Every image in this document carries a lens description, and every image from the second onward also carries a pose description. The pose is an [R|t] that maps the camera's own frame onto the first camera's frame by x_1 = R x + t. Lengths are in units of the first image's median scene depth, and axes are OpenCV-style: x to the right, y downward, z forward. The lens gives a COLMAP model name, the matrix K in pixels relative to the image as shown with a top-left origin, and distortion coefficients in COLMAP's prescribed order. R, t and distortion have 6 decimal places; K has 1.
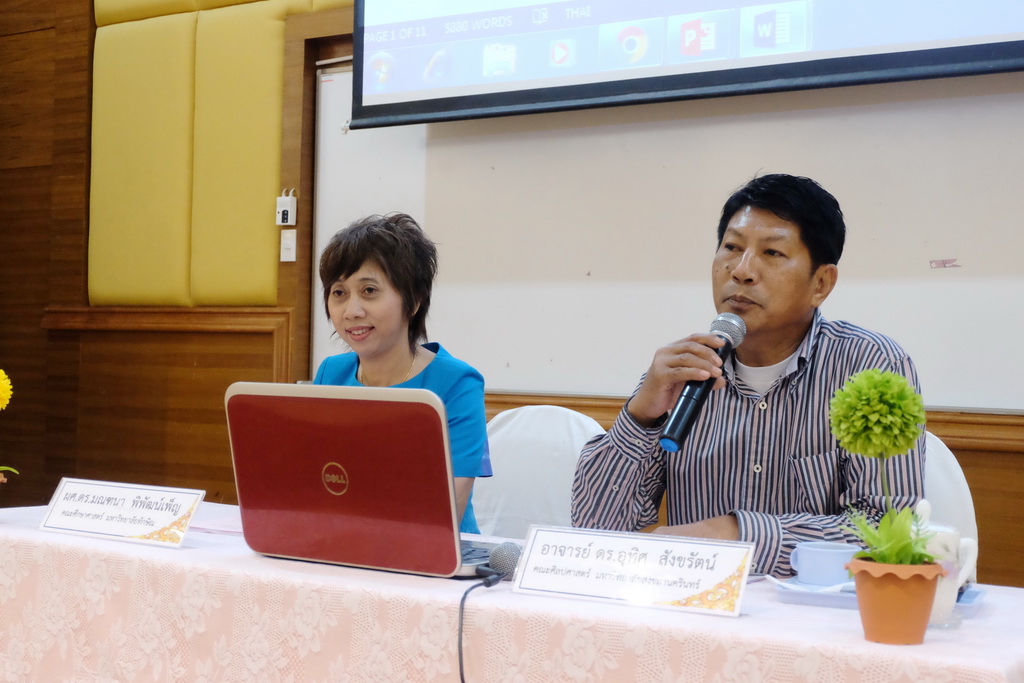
lens RADIAL K [[1451.0, 0, 512.0], [0, 1451.0, 341.5], [0, 0, 1]] dist [-0.023144, -0.038696]
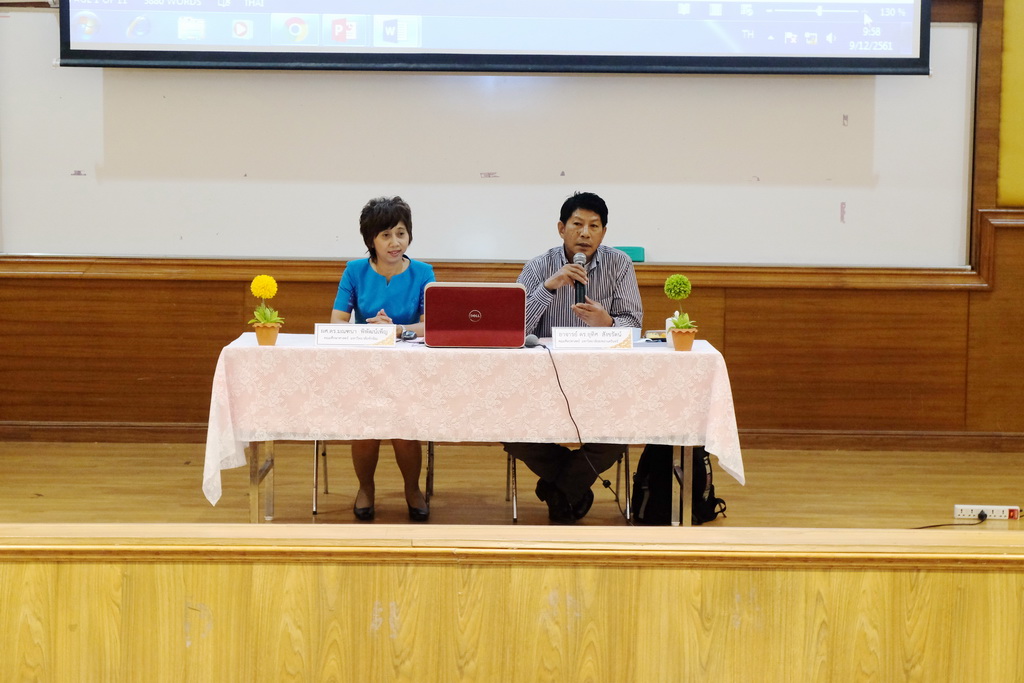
lens RADIAL K [[2231.3, 0, 512.0], [0, 2231.3, 341.5], [0, 0, 1]] dist [-0.019715, 0.035238]
pose [[0.839182, -0.063055, 0.540183, -2.173312], [0.000214, 0.993294, 0.115614, -0.320751], [-0.543851, -0.096905, 0.833568, -2.380583]]
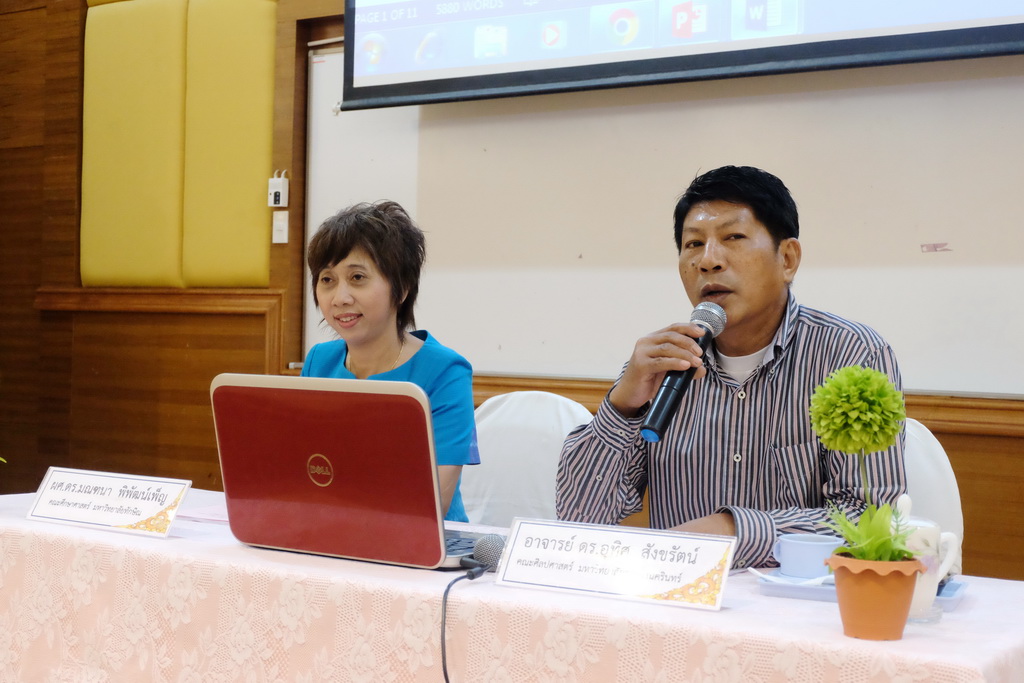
lens RADIAL K [[1451.0, 0, 512.0], [0, 1451.0, 341.5], [0, 0, 1]] dist [-0.023144, -0.038696]
pose [[0.999997, 0.000535, 0.002570, 0.007446], [-0.000577, 0.999866, 0.016330, -0.009919], [-0.002561, -0.016332, 0.999863, -0.000936]]
